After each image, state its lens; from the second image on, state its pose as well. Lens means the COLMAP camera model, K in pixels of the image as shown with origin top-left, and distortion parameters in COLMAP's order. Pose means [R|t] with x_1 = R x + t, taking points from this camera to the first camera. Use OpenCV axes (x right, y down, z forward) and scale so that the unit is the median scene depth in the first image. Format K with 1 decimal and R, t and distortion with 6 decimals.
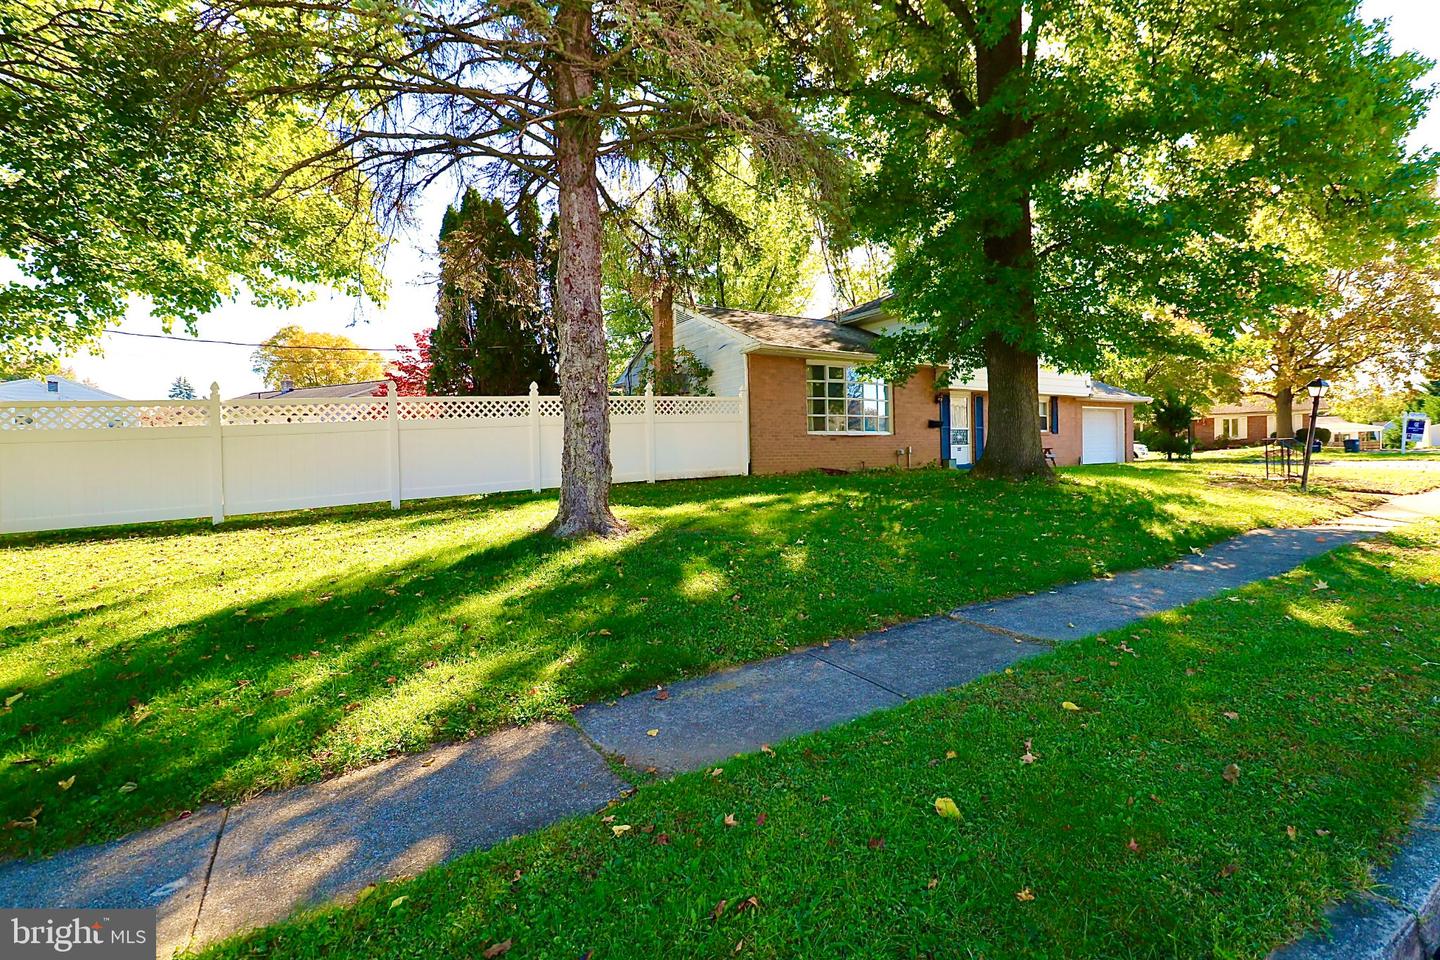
lens RADIAL K [[668.0, 0, 723.3], [0, 668.0, 480.7], [0, 0, 1]] dist [0.000920, 0.003153]
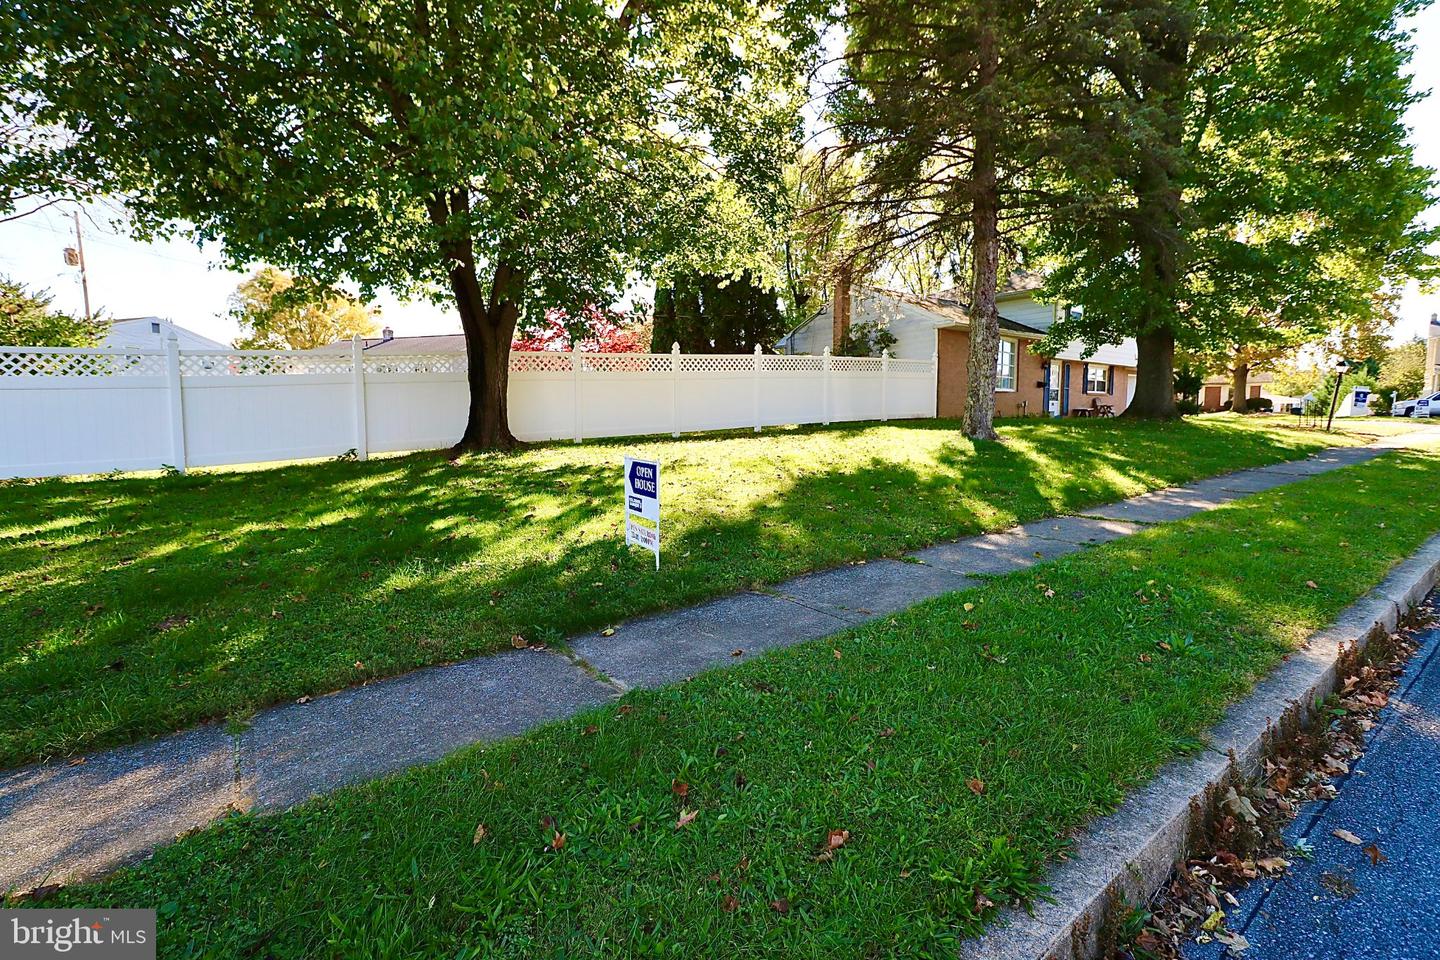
lens RADIAL K [[668.0, 0, 717.6], [0, 668.0, 475.2], [0, 0, 1]] dist [0.000920, 0.003153]
pose [[0.997107, 0.014488, 0.074615, -0.439451], [-0.018263, 0.998574, 0.050171, 0.041639], [-0.073782, -0.051389, 0.995949, -0.296727]]
